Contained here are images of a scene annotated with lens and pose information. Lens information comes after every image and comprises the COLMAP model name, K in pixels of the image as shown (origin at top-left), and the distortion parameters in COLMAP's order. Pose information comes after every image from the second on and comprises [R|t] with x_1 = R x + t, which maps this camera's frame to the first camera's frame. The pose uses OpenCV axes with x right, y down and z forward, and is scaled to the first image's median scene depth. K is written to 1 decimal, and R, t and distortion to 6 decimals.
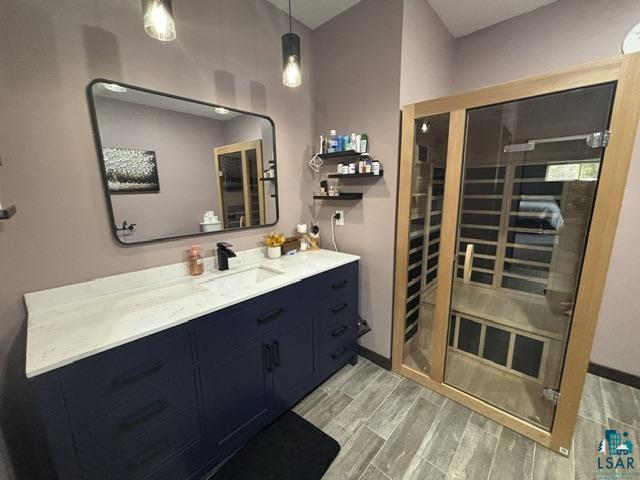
lens RADIAL K [[259.8, 0, 318.6], [0, 259.8, 240.6], [0, 0, 1]] dist [0.001597, -0.000146]
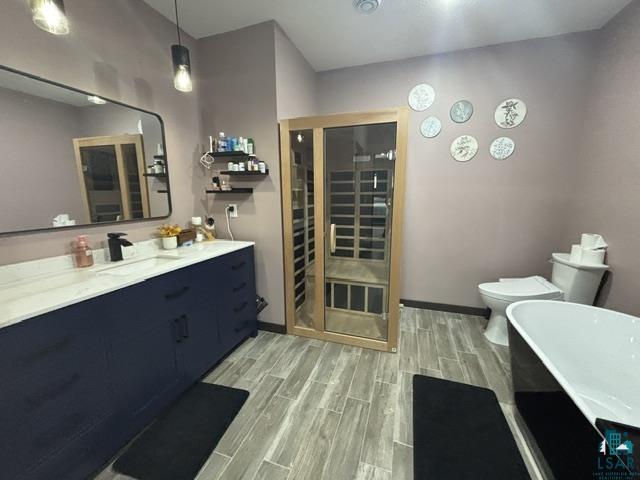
lens RADIAL K [[258.6, 0, 318.6], [0, 258.6, 238.9], [0, 0, 1]] dist [-0.003274, -0.000325]
pose [[0.912213, -0.062834, 0.404870, -0.046624], [0.071941, 0.997382, -0.007300, 0.078156], [-0.403351, 0.035786, 0.914345, -0.186895]]
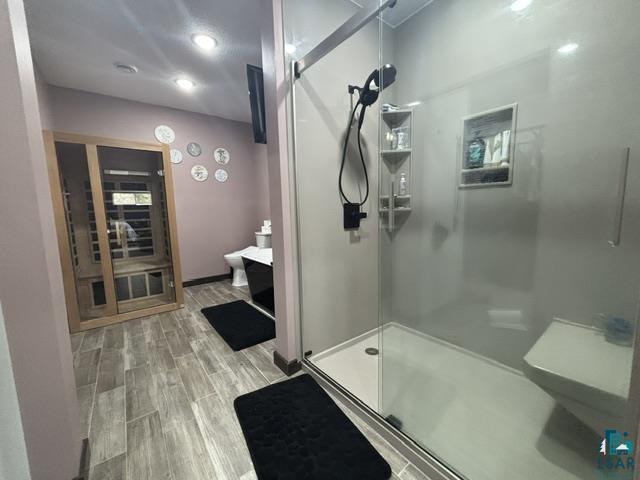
lens RADIAL K [[259.8, 0, 318.6], [0, 259.8, 240.6], [0, 0, 1]] dist [0.001597, -0.000146]
pose [[0.170265, -0.103779, 0.979918, -0.708931], [0.217659, 0.973837, 0.065316, 0.246677], [-0.961059, 0.202167, 0.188399, -0.477533]]
